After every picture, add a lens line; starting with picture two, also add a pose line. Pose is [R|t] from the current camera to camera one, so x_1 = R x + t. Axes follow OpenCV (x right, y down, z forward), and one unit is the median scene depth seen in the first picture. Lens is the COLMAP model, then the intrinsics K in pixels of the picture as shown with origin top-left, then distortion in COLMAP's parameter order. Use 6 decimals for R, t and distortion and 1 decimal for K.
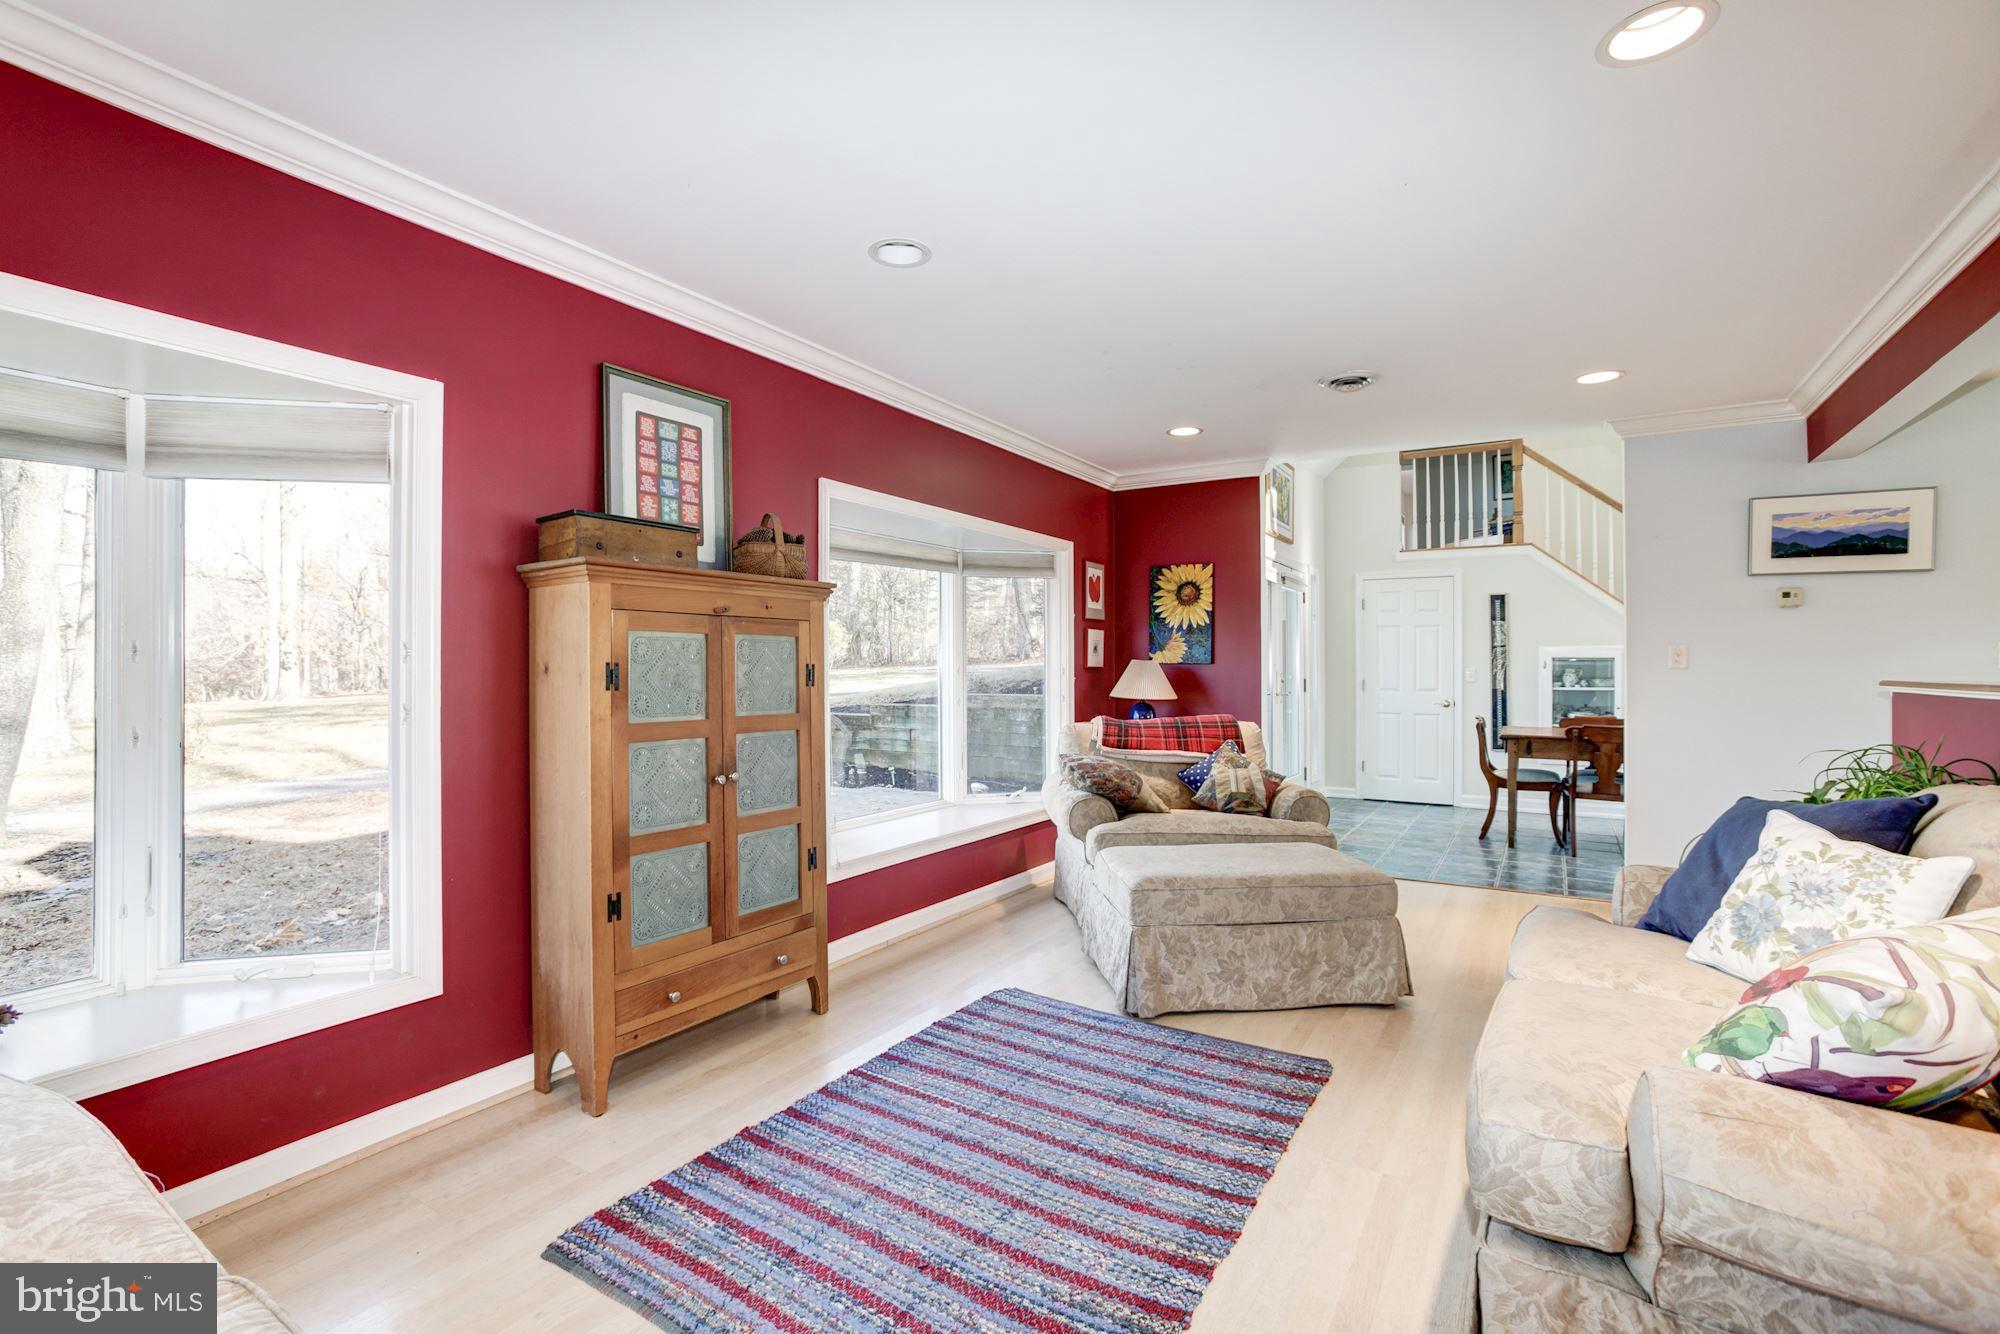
lens RADIAL K [[906.0, 0, 995.9], [0, 906.0, 650.0], [0, 0, 1]] dist [-0.084731, 0.046162]
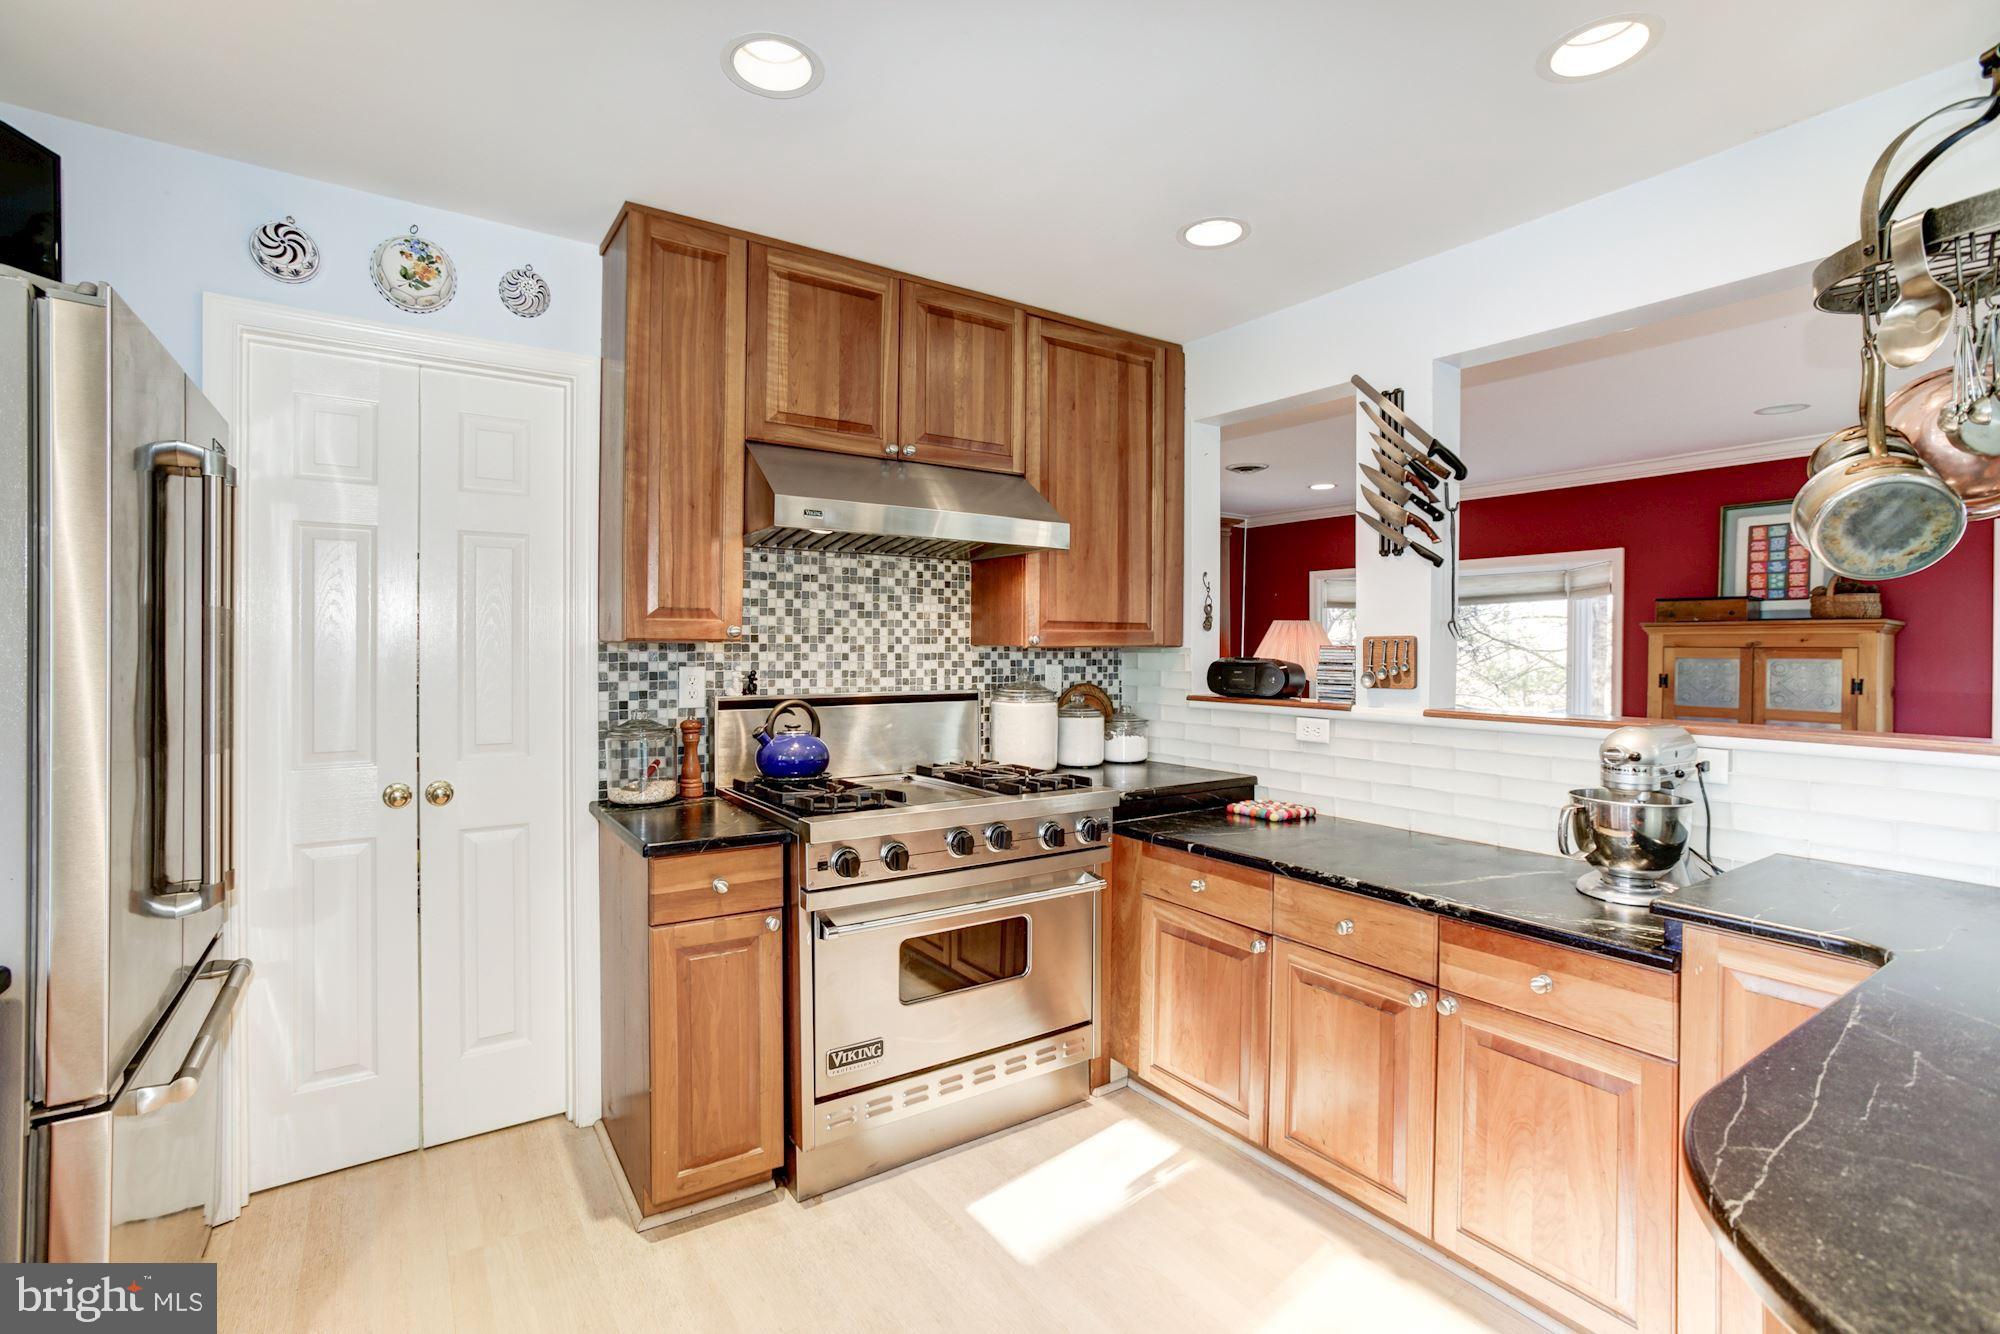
lens RADIAL K [[906.0, 0, 995.9], [0, 906.0, 650.0], [0, 0, 1]] dist [-0.084731, 0.046162]
pose [[-0.405984, -0.004685, -0.913868, 1.640381], [0.002270, 0.999979, -0.006135, -0.024840], [0.913877, -0.004565, -0.405964, 0.349760]]
